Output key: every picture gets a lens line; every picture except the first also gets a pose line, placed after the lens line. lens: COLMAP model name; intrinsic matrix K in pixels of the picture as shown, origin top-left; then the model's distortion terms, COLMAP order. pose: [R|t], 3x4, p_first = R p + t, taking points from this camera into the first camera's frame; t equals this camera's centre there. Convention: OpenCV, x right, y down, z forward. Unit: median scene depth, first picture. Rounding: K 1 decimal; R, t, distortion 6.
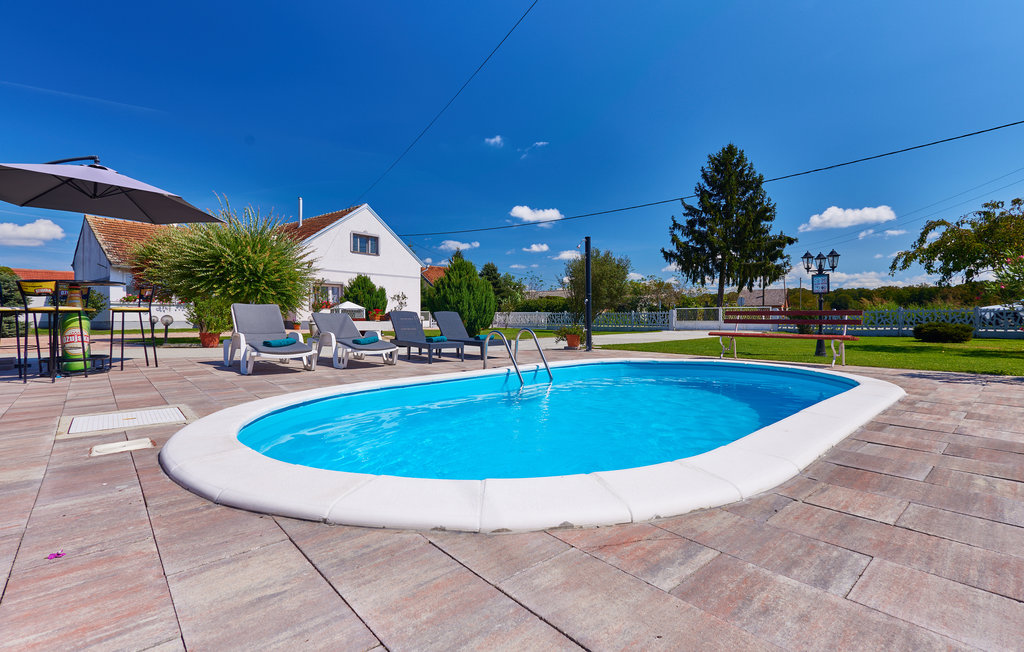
lens RADIAL K [[473.4, 0, 517.2], [0, 473.4, 318.1], [0, 0, 1]] dist [0.000438, 0.000939]
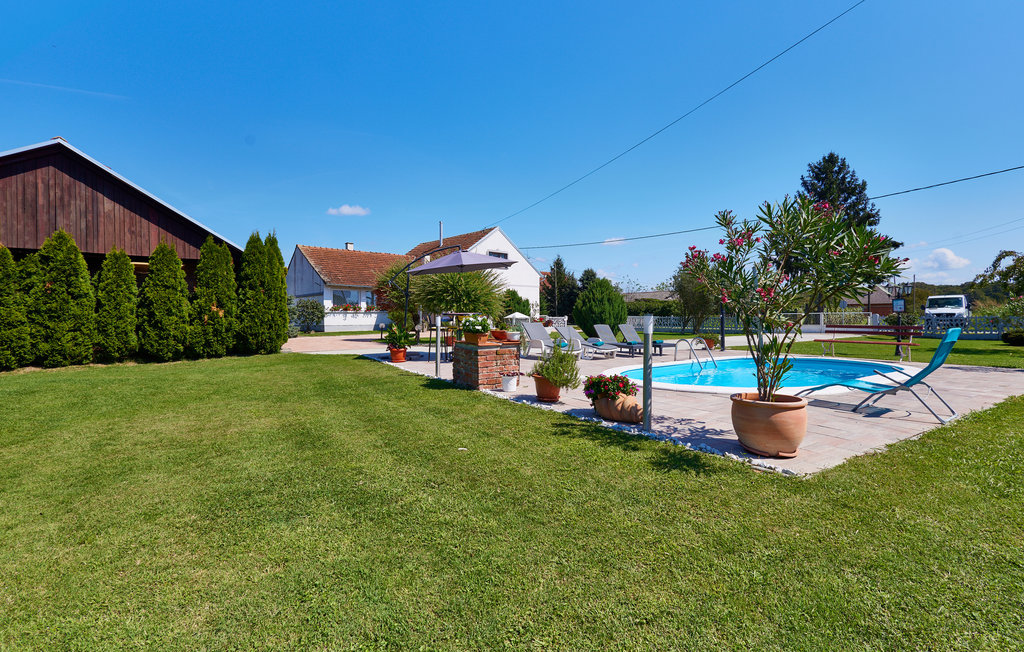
lens RADIAL K [[473.4, 0, 517.2], [0, 473.4, 318.1], [0, 0, 1]] dist [0.000438, 0.000939]
pose [[0.986446, -0.002617, -0.164065, -0.063352], [0.003106, 0.999991, 0.002724, -0.010081], [0.164056, -0.003196, 0.986446, -0.145910]]
